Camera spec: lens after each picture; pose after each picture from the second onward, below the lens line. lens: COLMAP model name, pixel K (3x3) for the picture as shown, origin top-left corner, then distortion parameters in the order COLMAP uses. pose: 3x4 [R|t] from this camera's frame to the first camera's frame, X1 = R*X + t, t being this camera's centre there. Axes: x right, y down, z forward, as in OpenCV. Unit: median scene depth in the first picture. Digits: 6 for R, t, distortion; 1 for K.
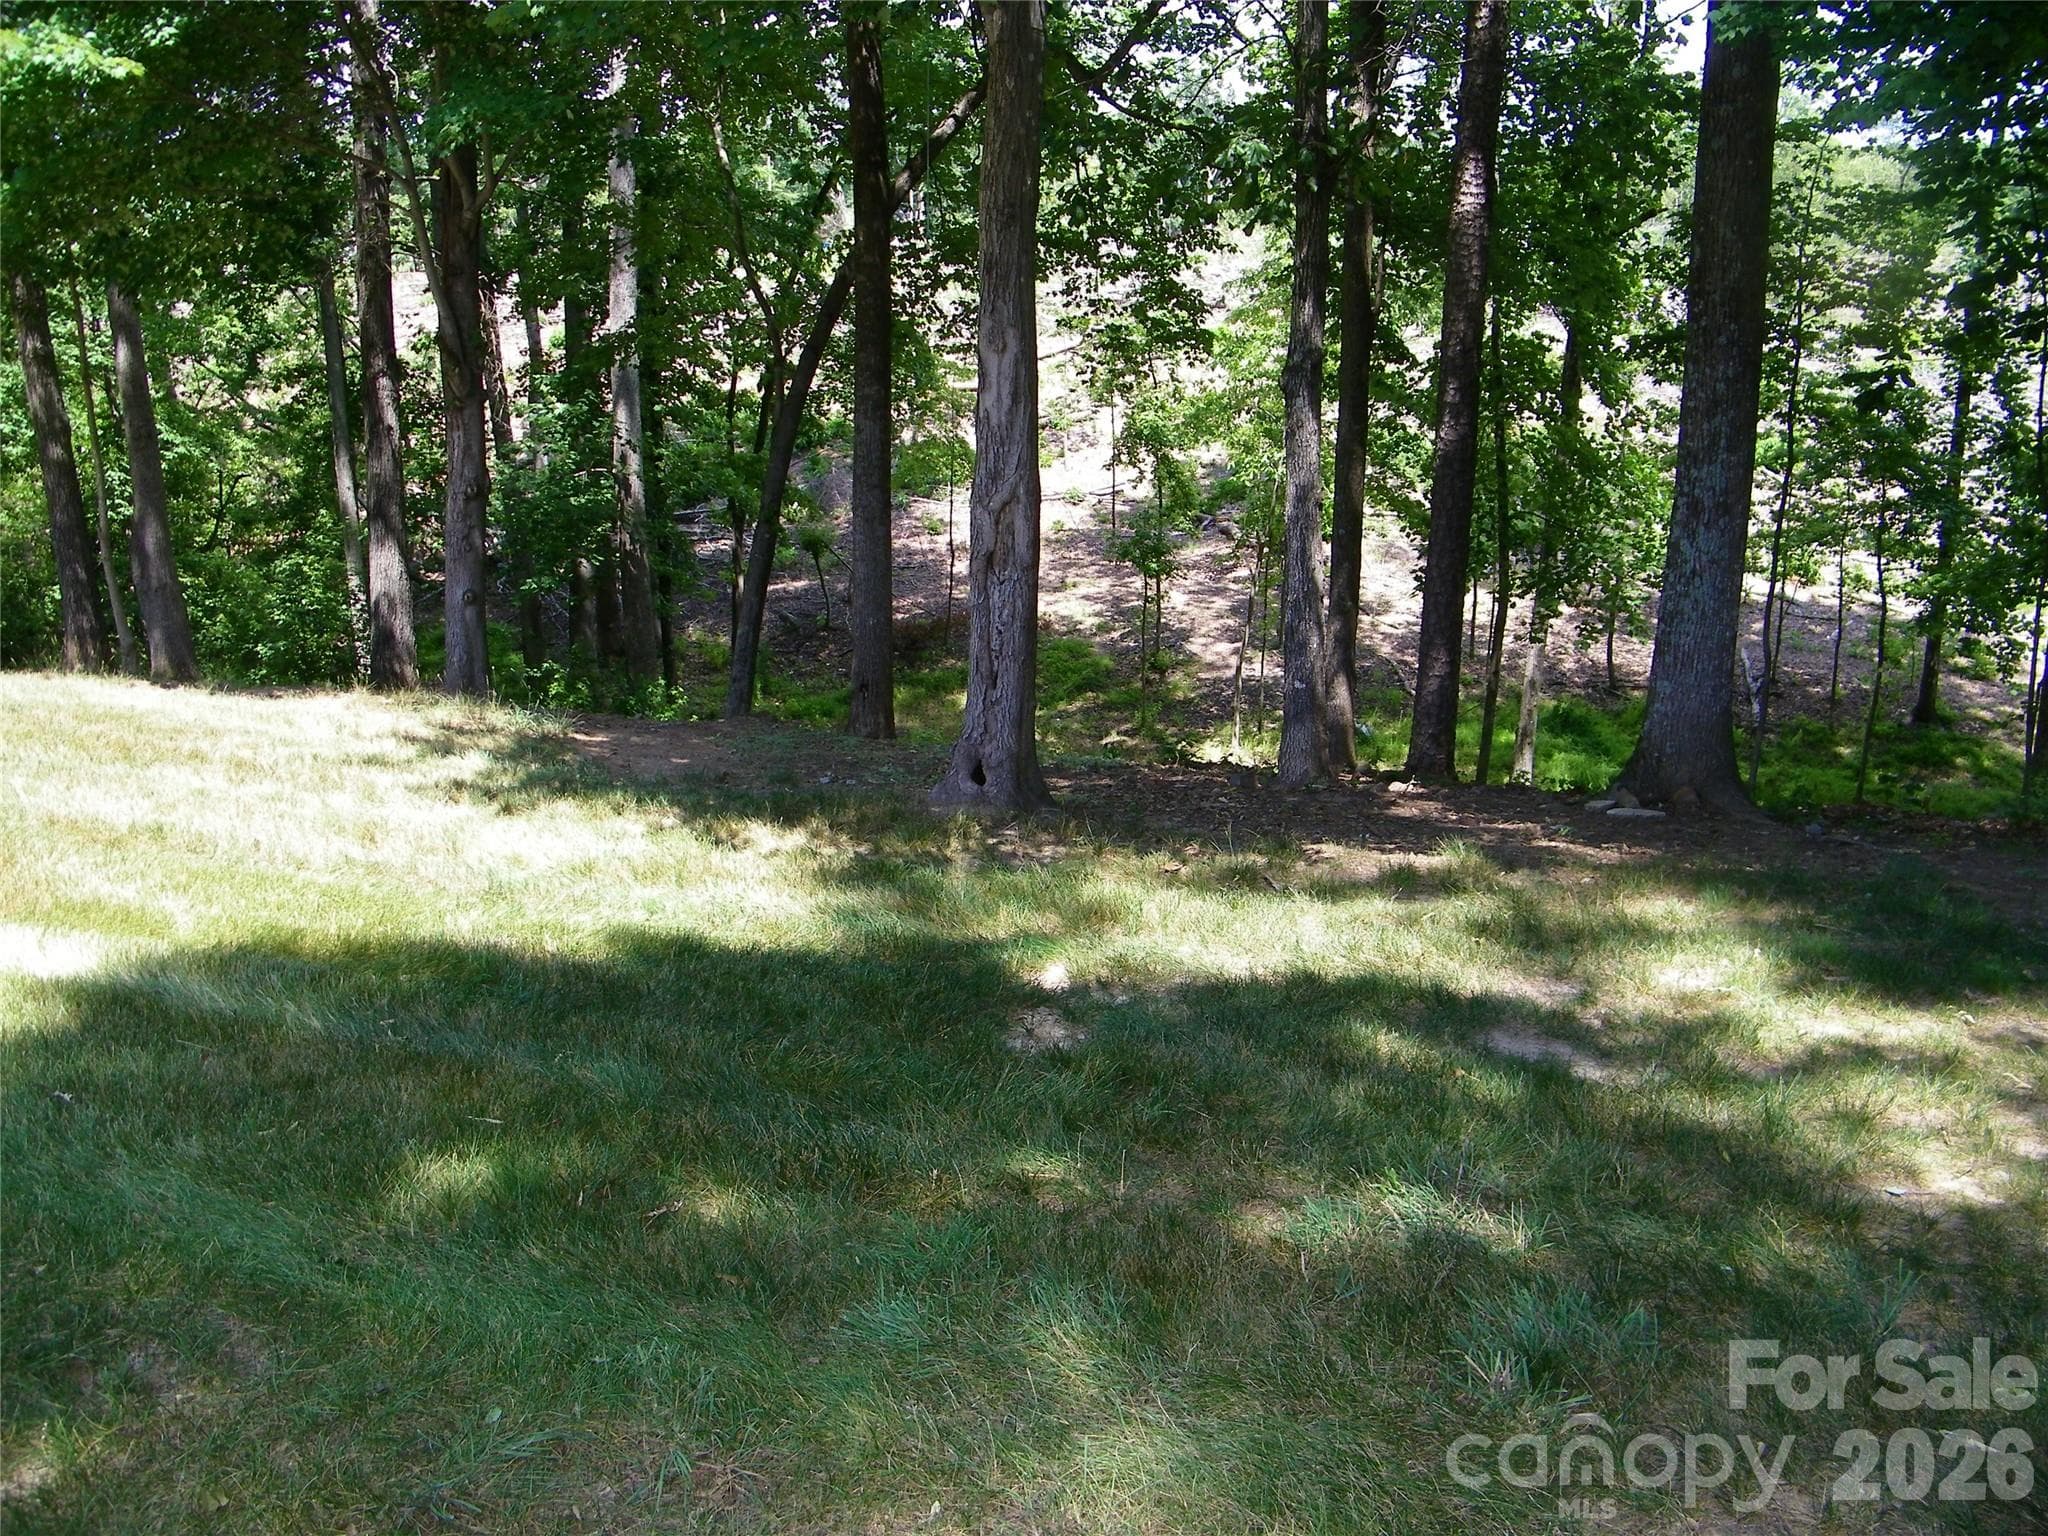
lens RADIAL K [[1722.0, 0, 1017.2], [0, 1722.0, 756.2], [0, 0, 1]] dist [-0.189062, 0.140278]
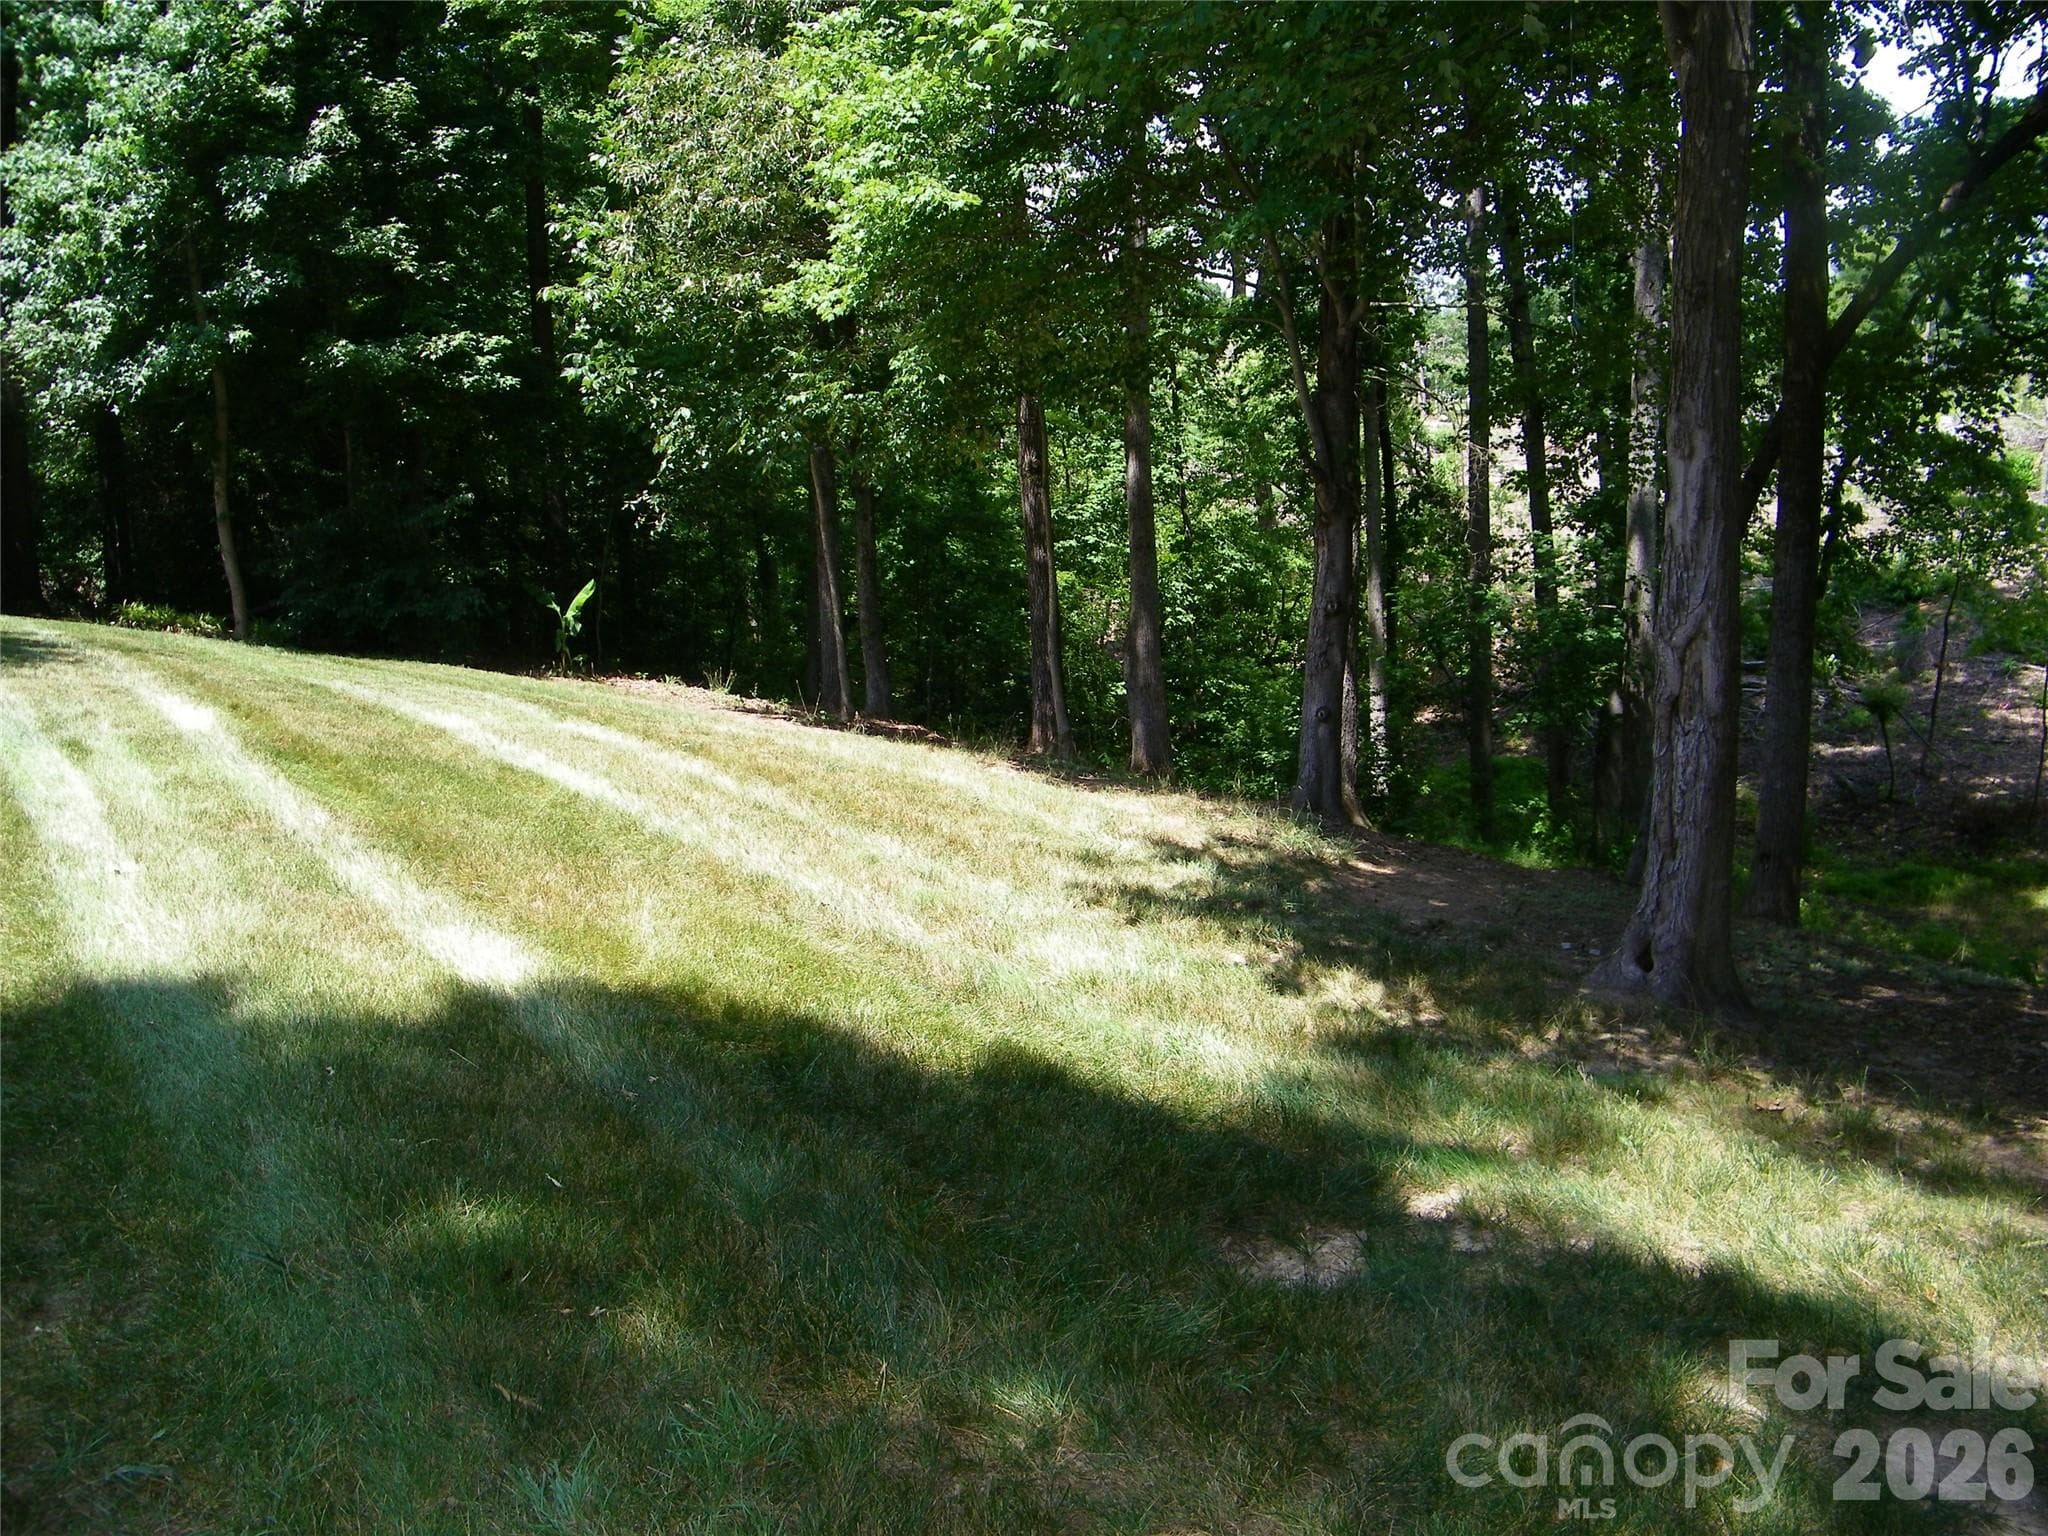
lens RADIAL K [[1722.0, 0, 1017.2], [0, 1722.0, 756.2], [0, 0, 1]] dist [-0.189062, 0.140278]
pose [[0.796548, 0.089648, -0.597891, 0.157495], [-0.137986, 0.989801, -0.035422, -0.011633], [0.588618, 0.110716, 0.800794, 0.111278]]
